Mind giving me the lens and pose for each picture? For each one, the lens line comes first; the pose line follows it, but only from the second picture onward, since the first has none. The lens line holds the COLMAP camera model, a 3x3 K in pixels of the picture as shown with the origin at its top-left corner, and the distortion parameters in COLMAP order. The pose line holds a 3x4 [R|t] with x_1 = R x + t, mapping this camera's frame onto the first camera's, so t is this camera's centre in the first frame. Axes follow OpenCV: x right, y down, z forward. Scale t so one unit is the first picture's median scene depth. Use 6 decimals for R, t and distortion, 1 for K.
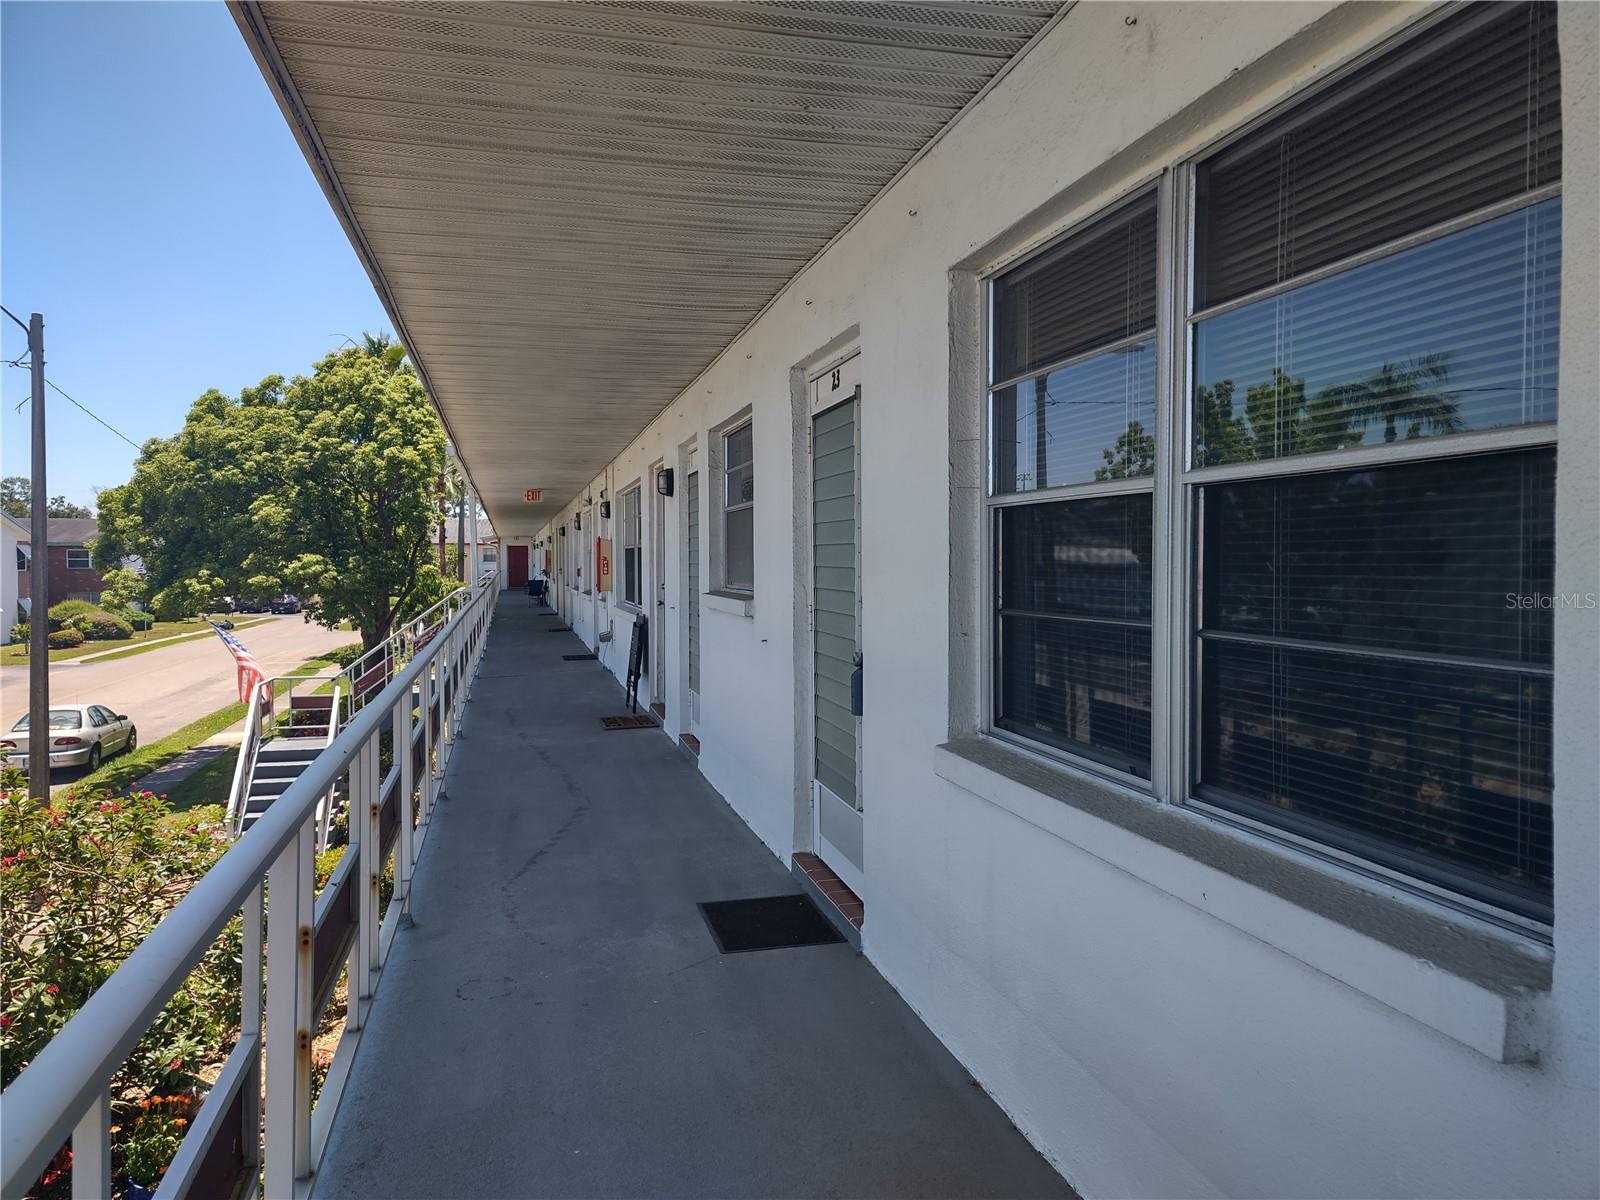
lens RADIAL K [[1192.4, 0, 811.3], [0, 1192.4, 602.6], [0, 0, 1]] dist [0.076749, -0.072520]
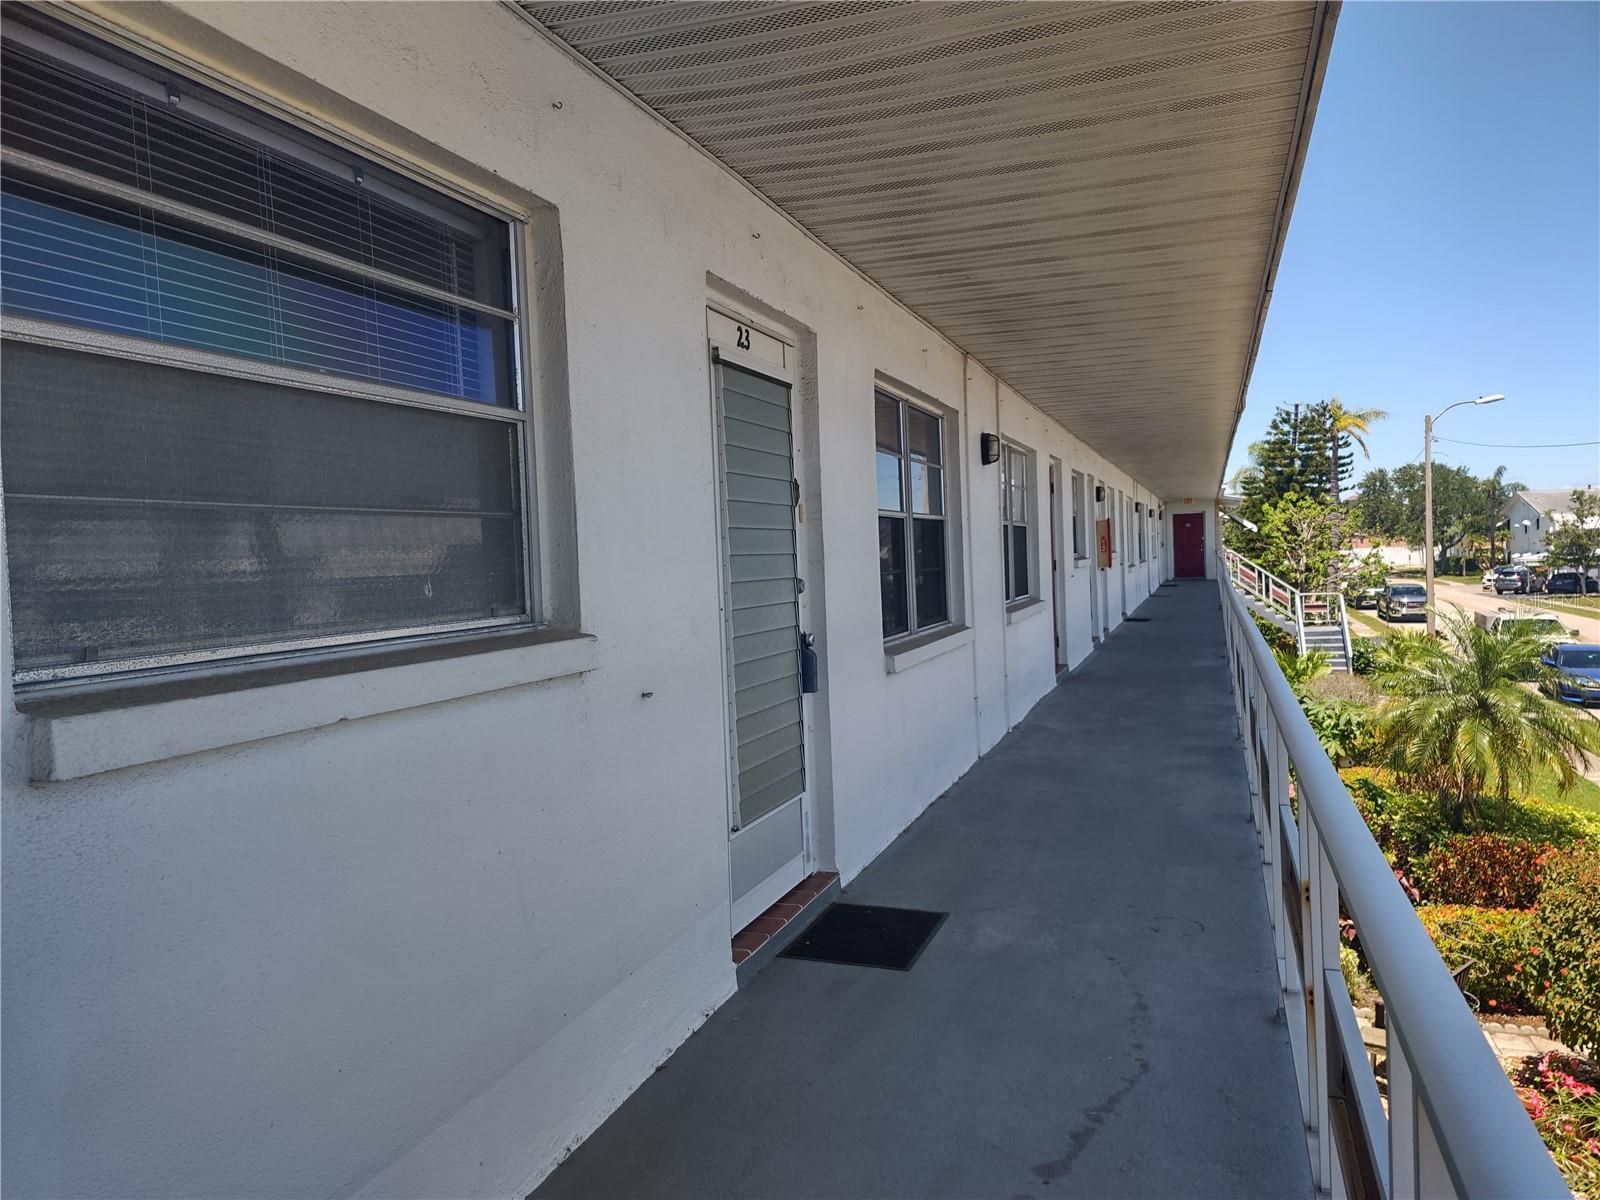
lens RADIAL K [[1192.4, 0, 811.3], [0, 1192.4, 602.6], [0, 0, 1]] dist [0.076749, -0.072520]
pose [[-0.842417, 0.012224, 0.538687, -0.513126], [0.059153, 0.995798, 0.069908, -0.056589], [-0.535569, 0.090757, -0.839601, 1.821113]]
